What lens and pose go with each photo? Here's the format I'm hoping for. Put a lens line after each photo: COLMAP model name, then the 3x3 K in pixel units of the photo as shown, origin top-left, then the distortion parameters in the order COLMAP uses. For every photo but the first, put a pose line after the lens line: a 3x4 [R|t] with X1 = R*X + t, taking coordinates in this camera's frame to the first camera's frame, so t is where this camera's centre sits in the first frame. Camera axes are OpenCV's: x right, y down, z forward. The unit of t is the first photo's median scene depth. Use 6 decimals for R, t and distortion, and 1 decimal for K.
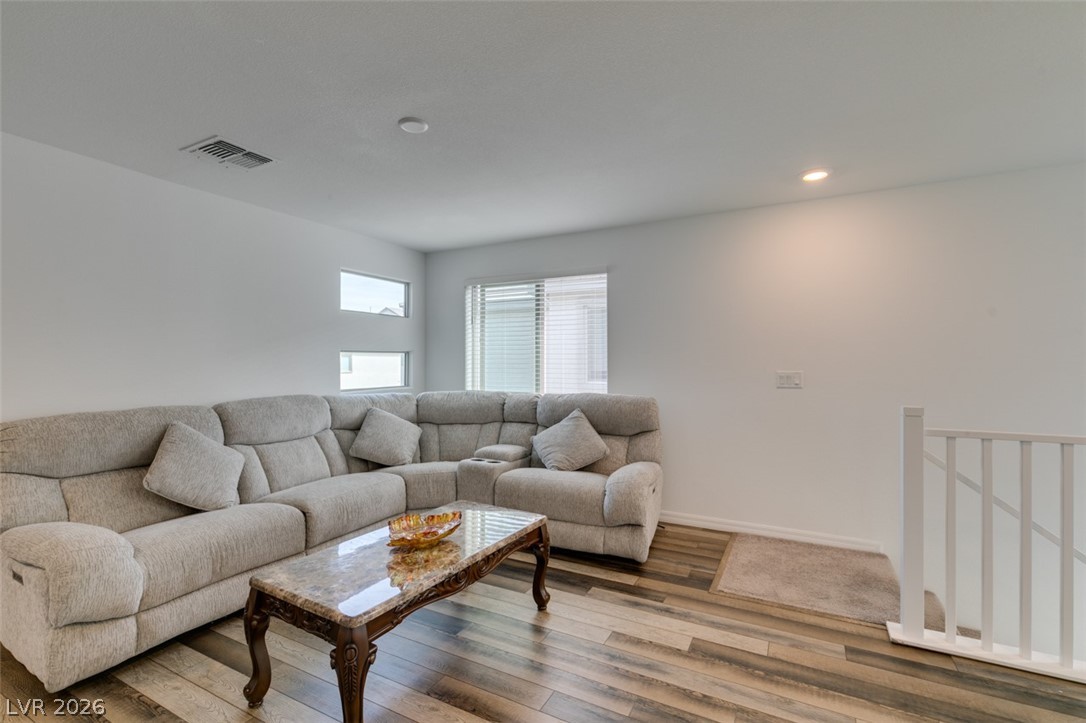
lens RADIAL K [[484.3, 0, 543.4], [0, 484.3, 365.3], [0, 0, 1]] dist [0.000301, -0.000372]
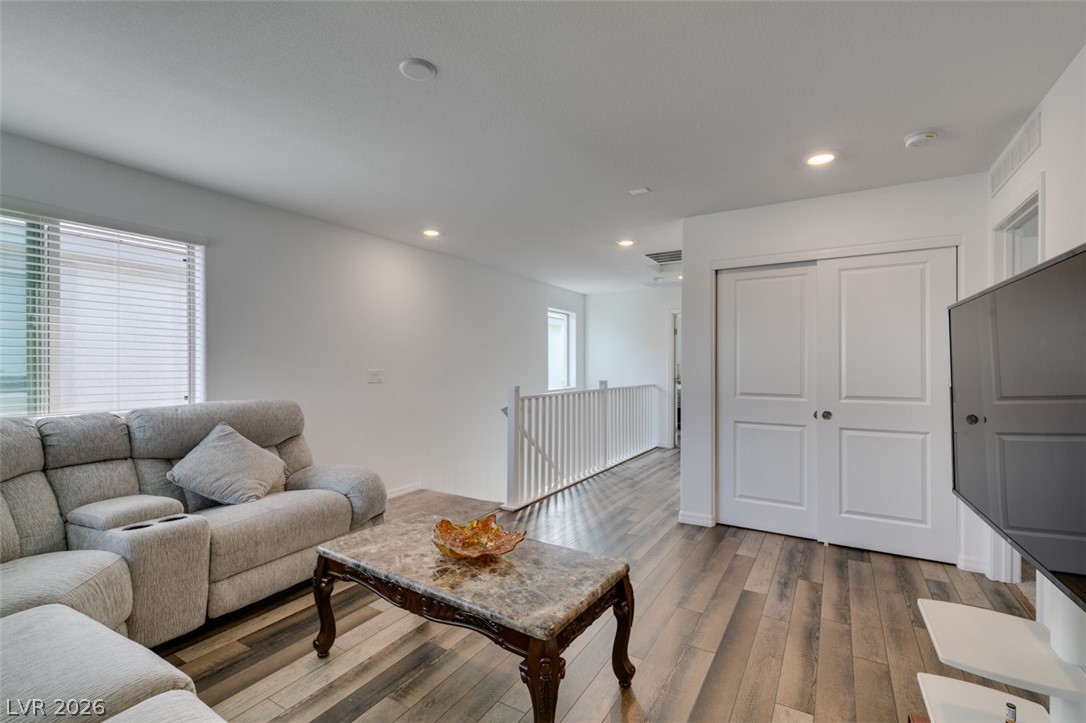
lens RADIAL K [[484.3, 0, 543.4], [0, 484.3, 365.3], [0, 0, 1]] dist [0.000301, -0.000372]
pose [[0.055838, -0.000158, 0.998440, -0.714164], [0.009059, 0.999959, -0.000348, 0.005439], [-0.998399, 0.009065, 0.055837, 0.494854]]
